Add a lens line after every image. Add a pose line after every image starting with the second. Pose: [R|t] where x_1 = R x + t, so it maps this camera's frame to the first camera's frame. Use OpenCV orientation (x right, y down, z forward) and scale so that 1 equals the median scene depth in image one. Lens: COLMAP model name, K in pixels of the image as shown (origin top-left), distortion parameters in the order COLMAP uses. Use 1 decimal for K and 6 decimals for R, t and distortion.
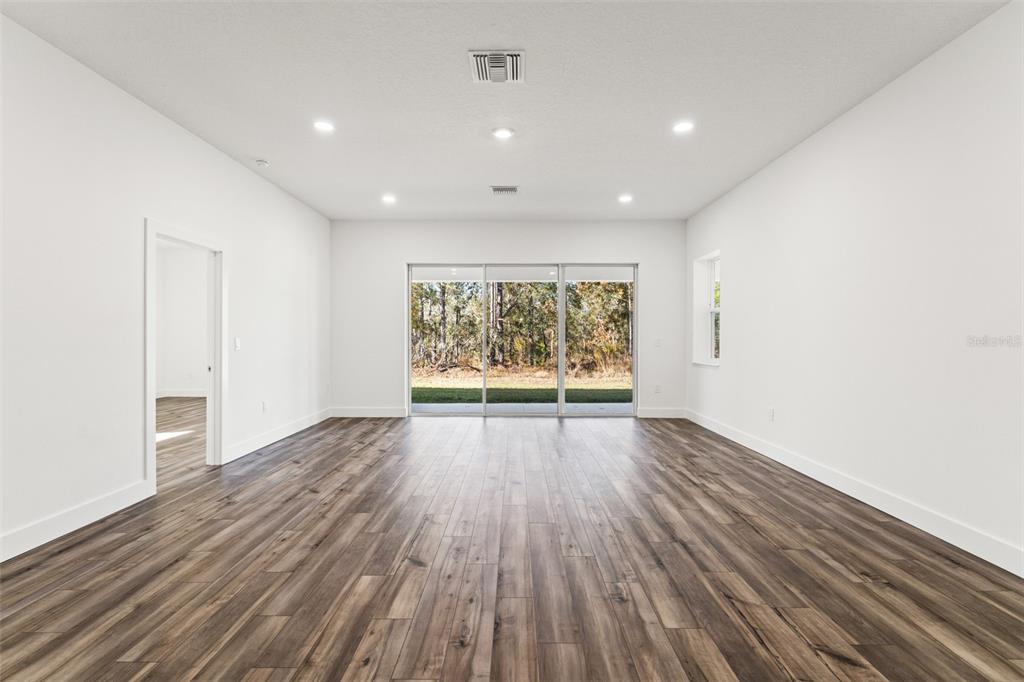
lens RADIAL K [[467.1, 0, 507.4], [0, 467.1, 337.1], [0, 0, 1]] dist [0.000669, -0.000189]
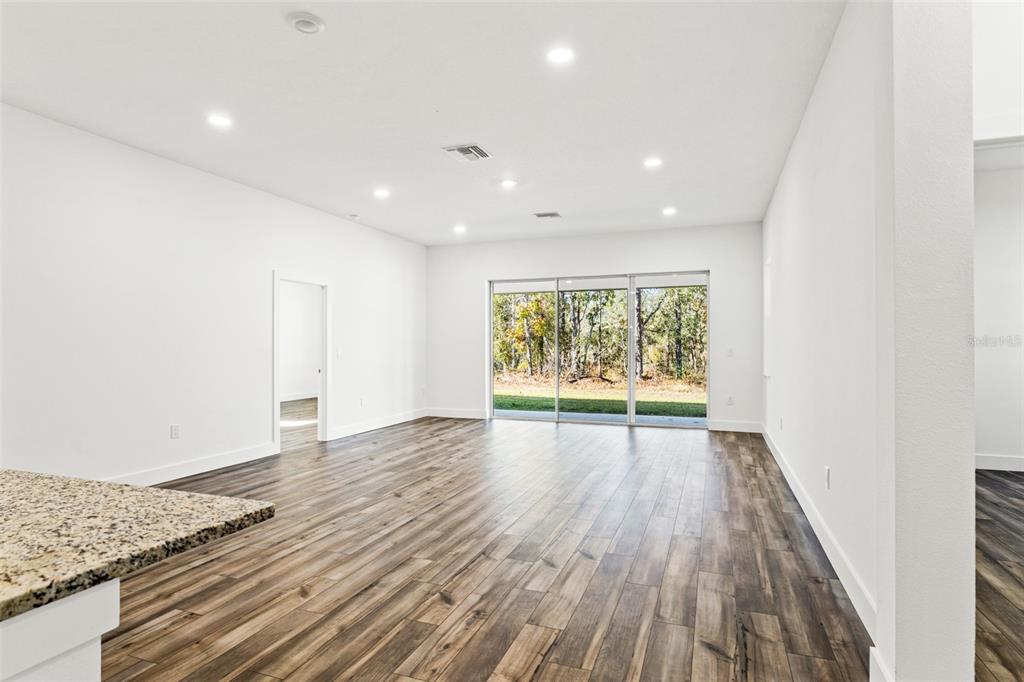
lens RADIAL K [[555.0, 0, 513.9], [0, 555.0, 344.4], [0, 0, 1]] dist [-0.002281, -0.000031]
pose [[0.939302, -0.003393, -0.343076, 0.330348], [0.002989, 0.999994, -0.001707, -0.004838], [0.343080, 0.000578, 0.939306, -0.243340]]
